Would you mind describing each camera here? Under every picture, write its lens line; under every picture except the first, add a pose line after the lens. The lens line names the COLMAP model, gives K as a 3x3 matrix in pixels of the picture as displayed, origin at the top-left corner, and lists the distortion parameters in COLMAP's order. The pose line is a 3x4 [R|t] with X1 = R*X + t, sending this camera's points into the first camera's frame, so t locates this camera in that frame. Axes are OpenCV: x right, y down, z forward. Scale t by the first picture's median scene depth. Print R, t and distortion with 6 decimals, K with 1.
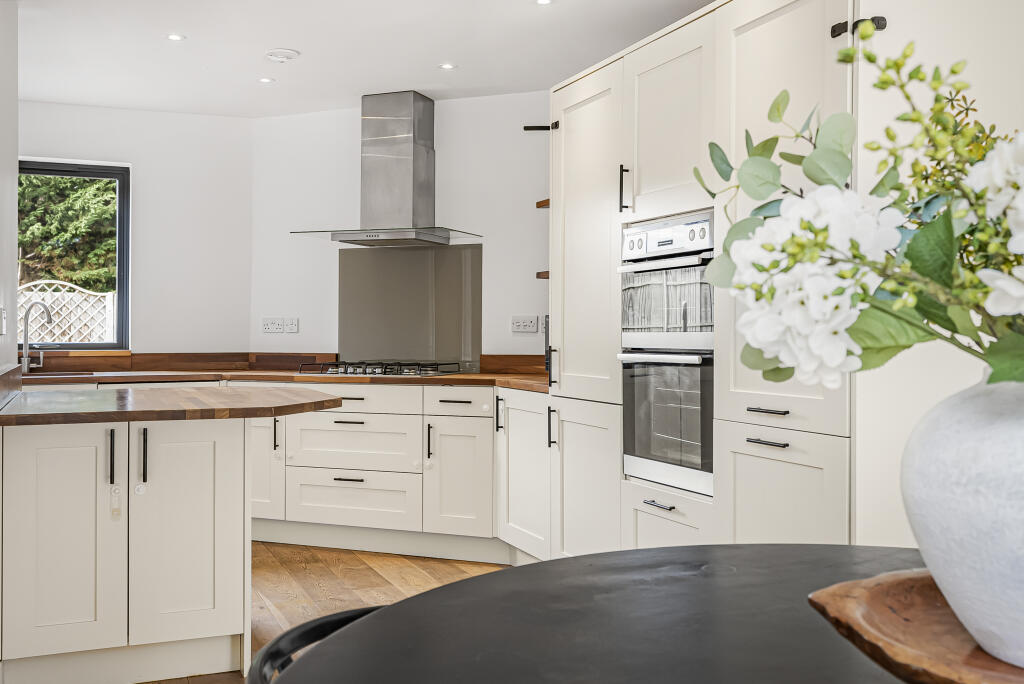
lens RADIAL K [[1031.6, 0, 512.0], [0, 1031.6, 342.0], [0, 0, 1]] dist [-0.003518, -0.000659]
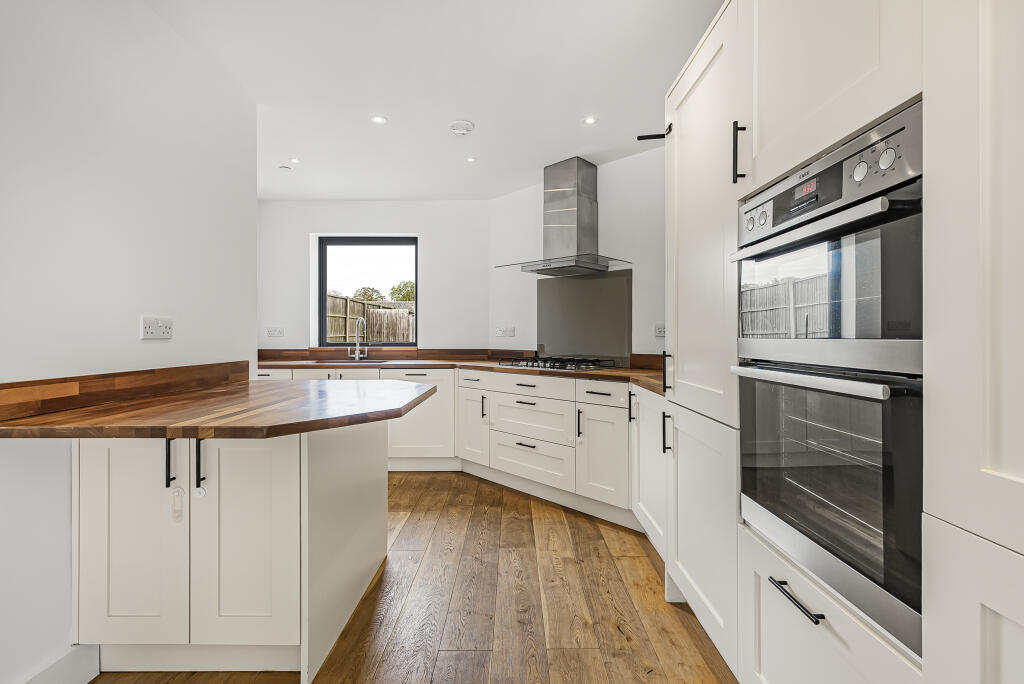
lens RADIAL K [[460.4, 0, 511.0], [0, 460.4, 333.3], [0, 0, 1]] dist [0.000987, 0.000365]
pose [[0.922033, -0.000034, -0.387111, 0.058934], [-0.005652, 0.999892, -0.013550, -0.005426], [0.387069, 0.014681, 0.921934, 0.433296]]
